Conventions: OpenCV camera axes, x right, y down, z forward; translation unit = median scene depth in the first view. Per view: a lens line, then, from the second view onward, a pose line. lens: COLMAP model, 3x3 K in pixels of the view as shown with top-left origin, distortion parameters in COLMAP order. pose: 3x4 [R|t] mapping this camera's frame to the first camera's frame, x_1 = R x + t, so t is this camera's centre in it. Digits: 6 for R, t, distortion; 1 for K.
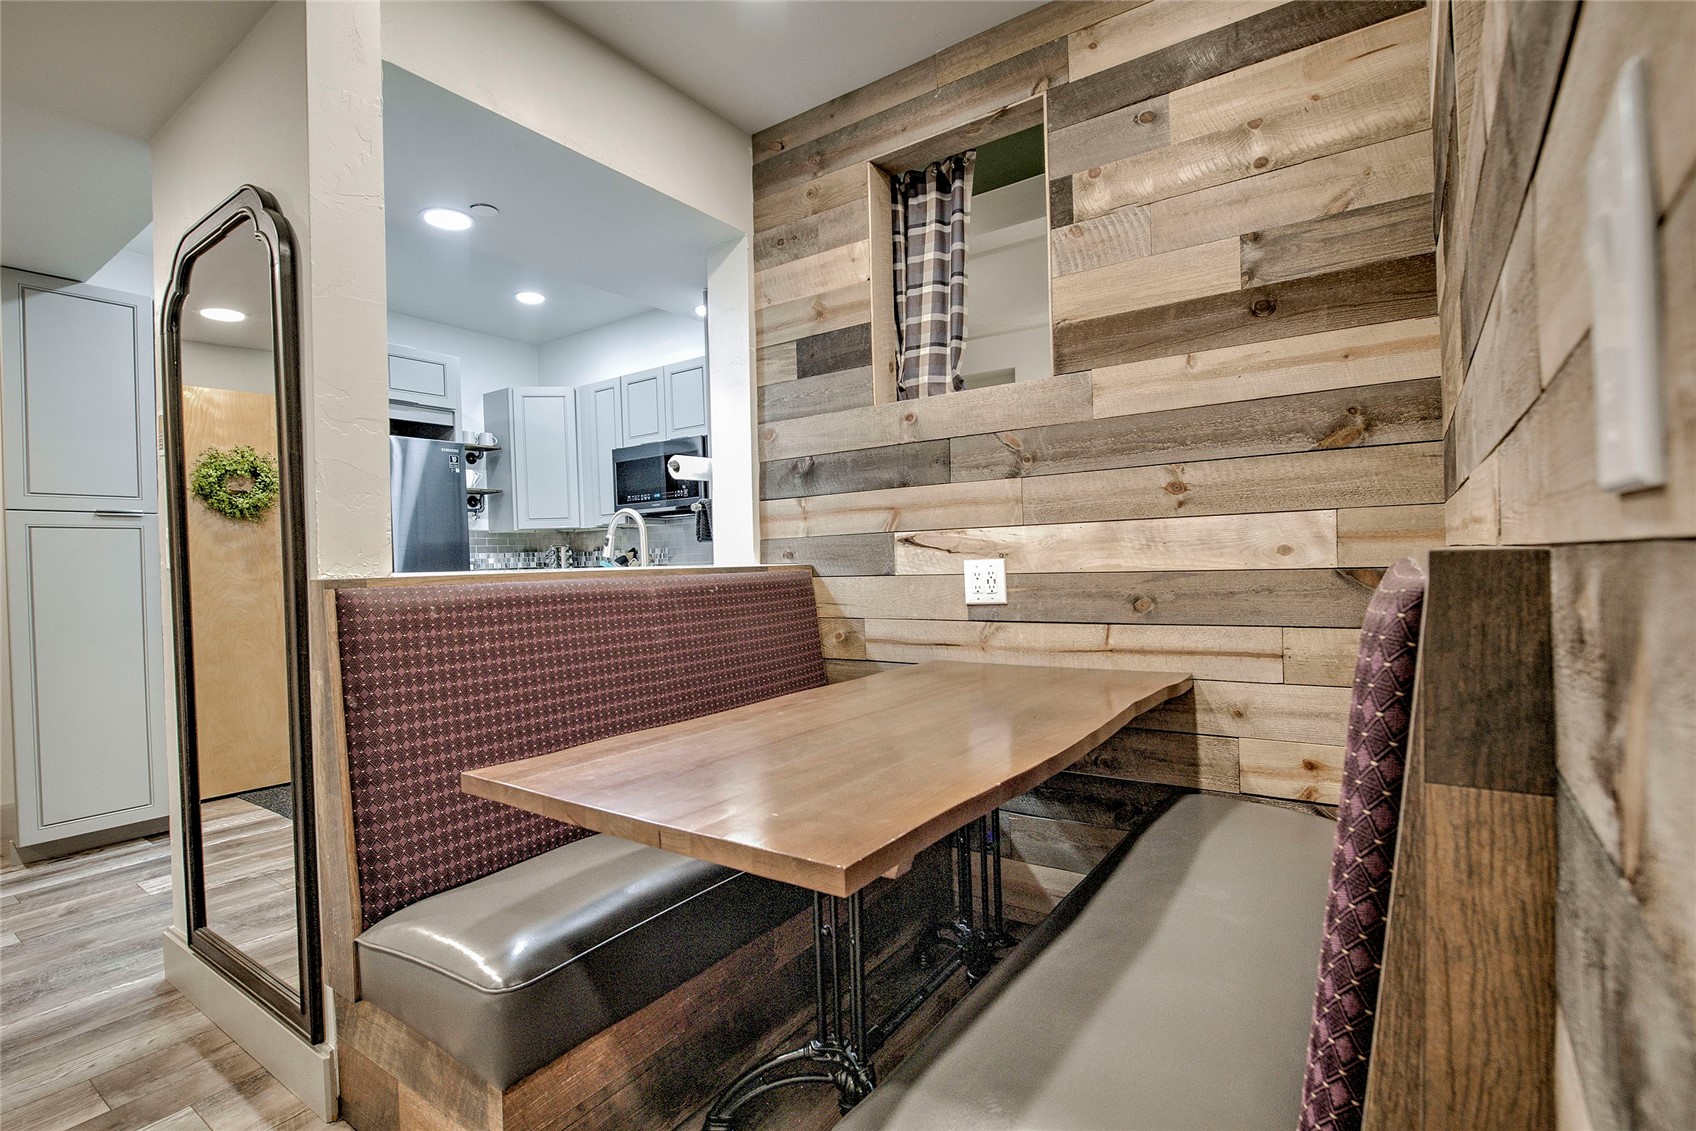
lens RADIAL K [[799.1, 0, 838.2], [0, 799.1, 567.4], [0, 0, 1]] dist [-0.015275, -0.000659]
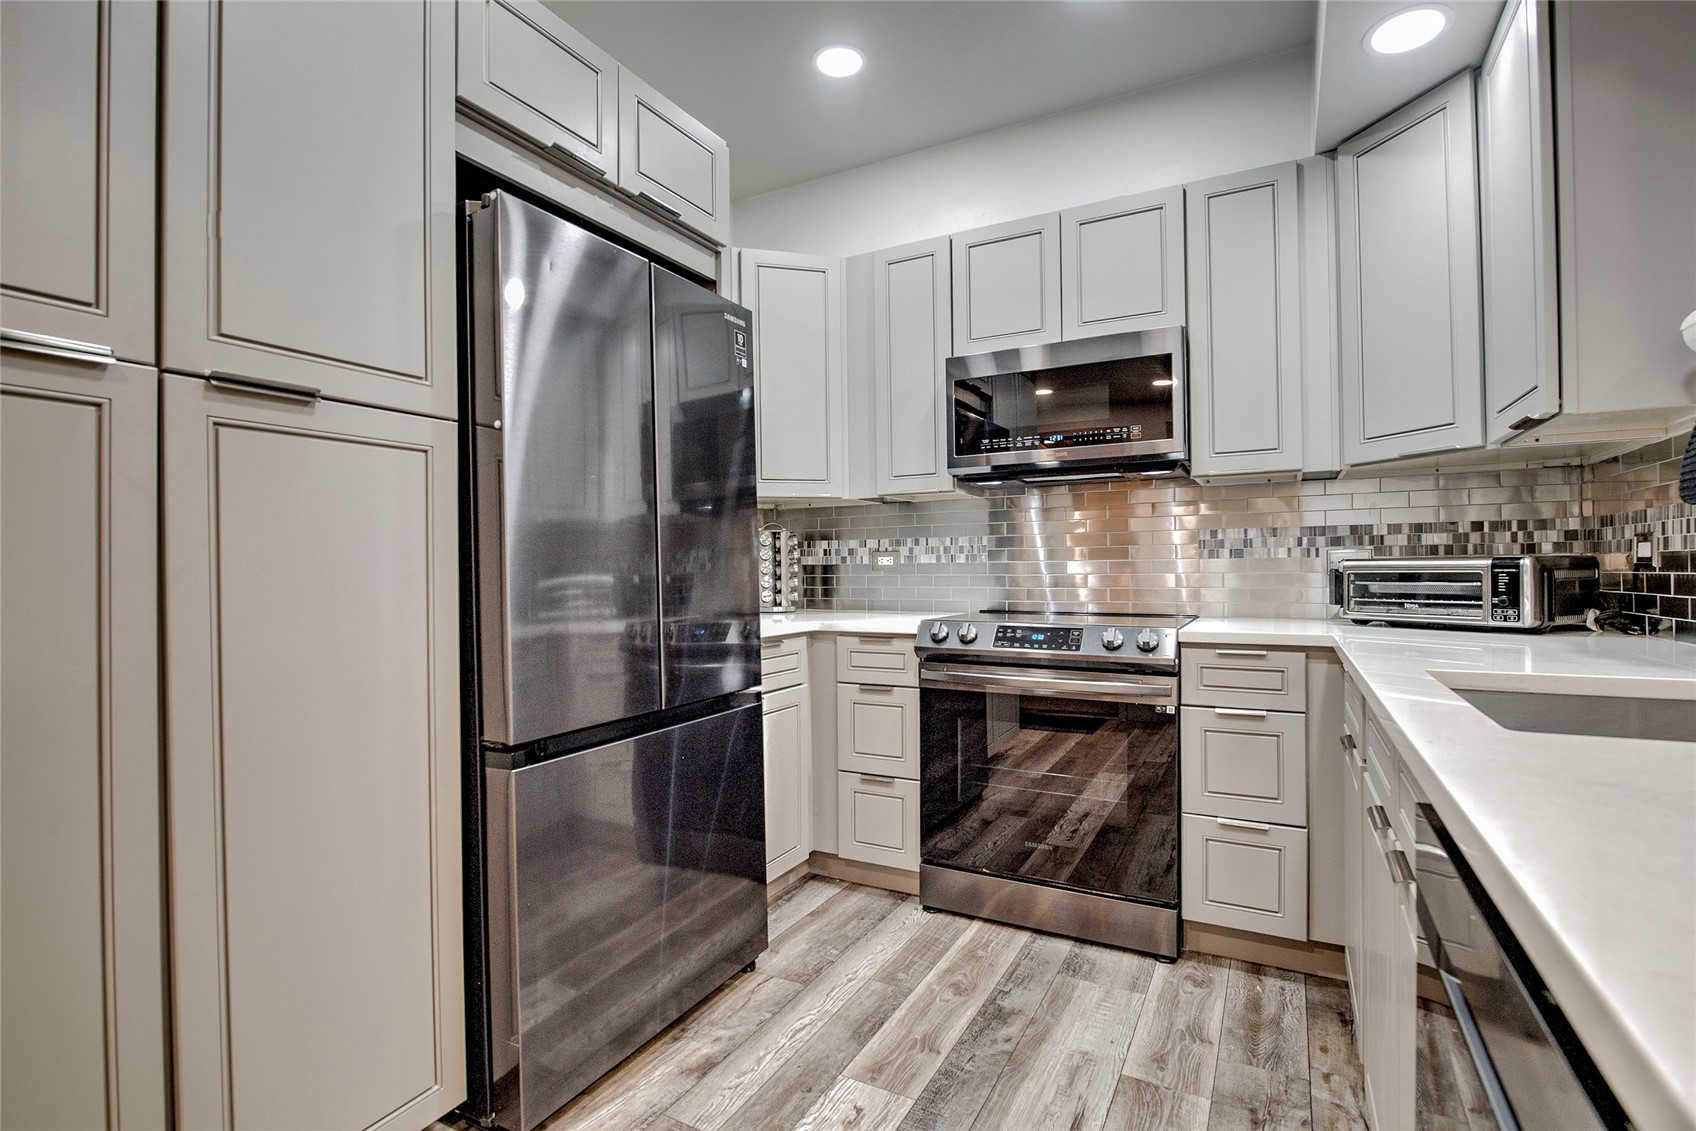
lens RADIAL K [[799.1, 0, 838.2], [0, 799.1, 567.4], [0, 0, 1]] dist [-0.015275, -0.000659]
pose [[0.992714, 0.022155, 0.118437, -0.877019], [-0.020853, 0.999708, -0.012221, 0.022168], [-0.118673, 0.009662, 0.992886, 0.923883]]
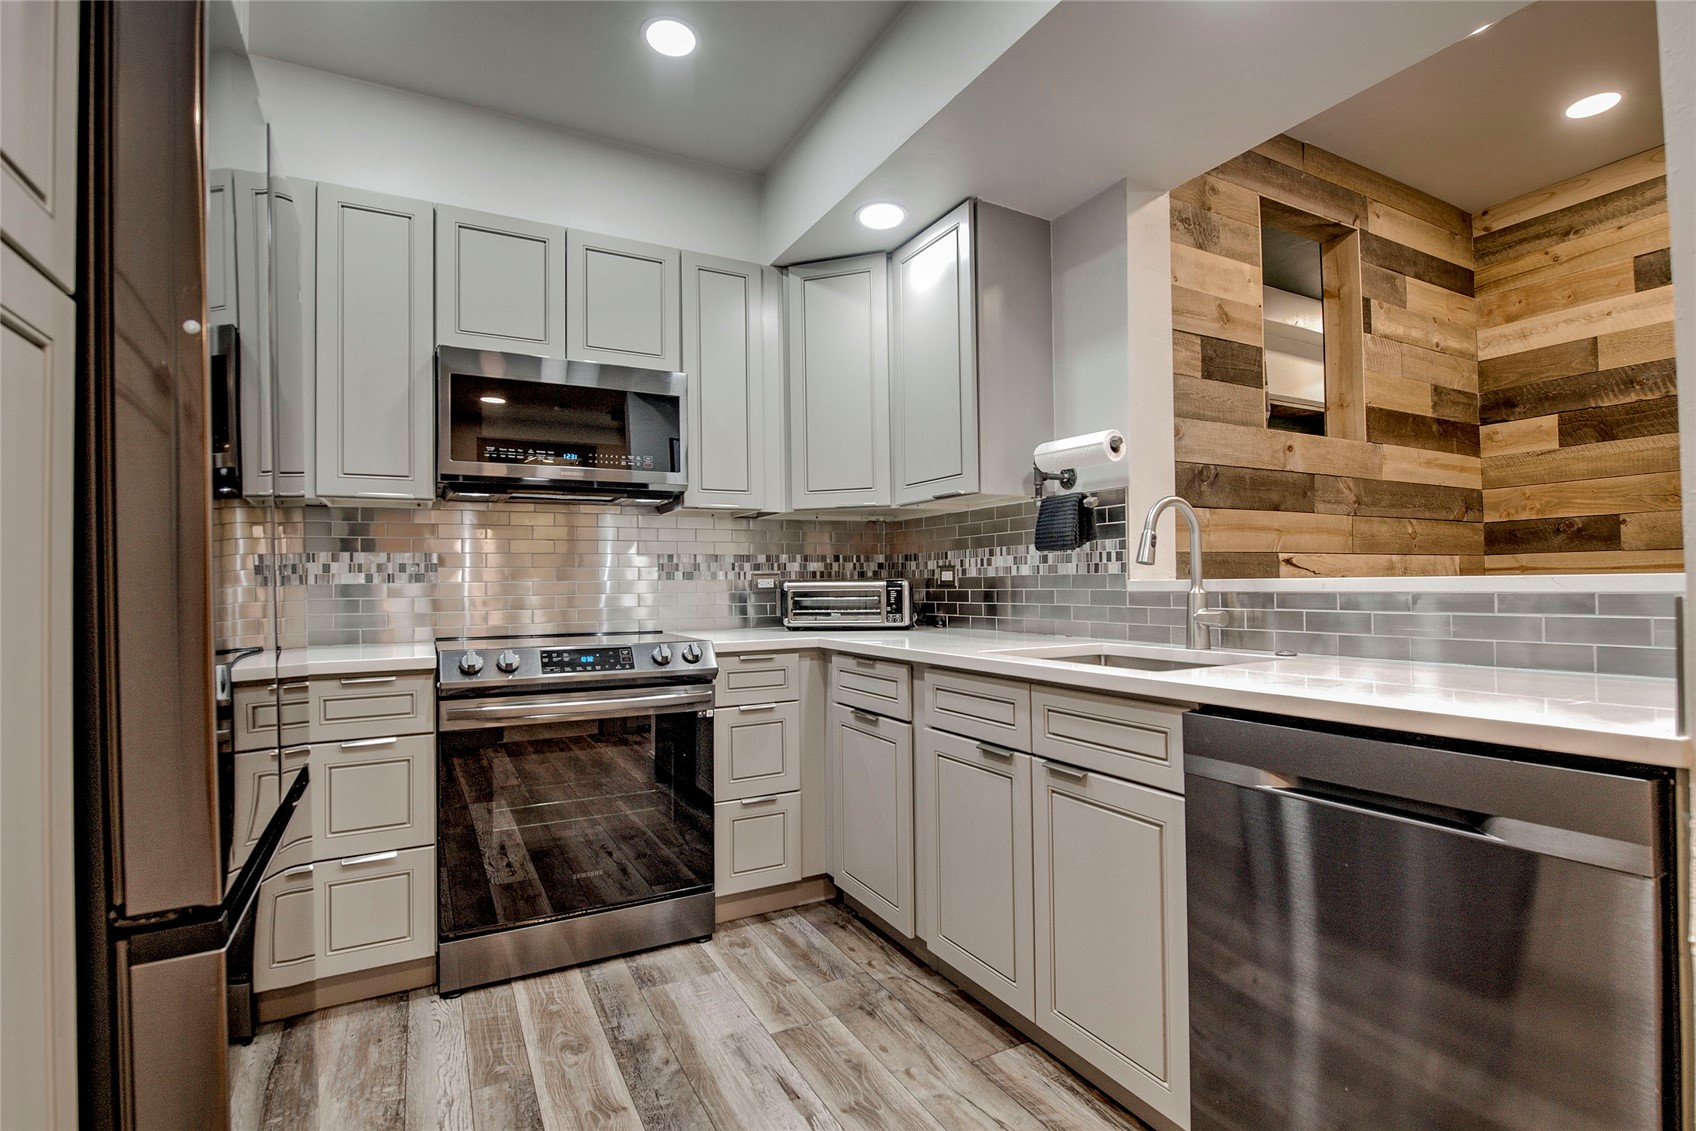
lens RADIAL K [[799.1, 0, 838.2], [0, 799.1, 567.4], [0, 0, 1]] dist [-0.015275, -0.000659]
pose [[0.444918, 0.042698, 0.894553, -1.273303], [0.003750, 0.998765, -0.049537, 0.029620], [-0.895563, 0.025395, 0.444208, 1.191762]]
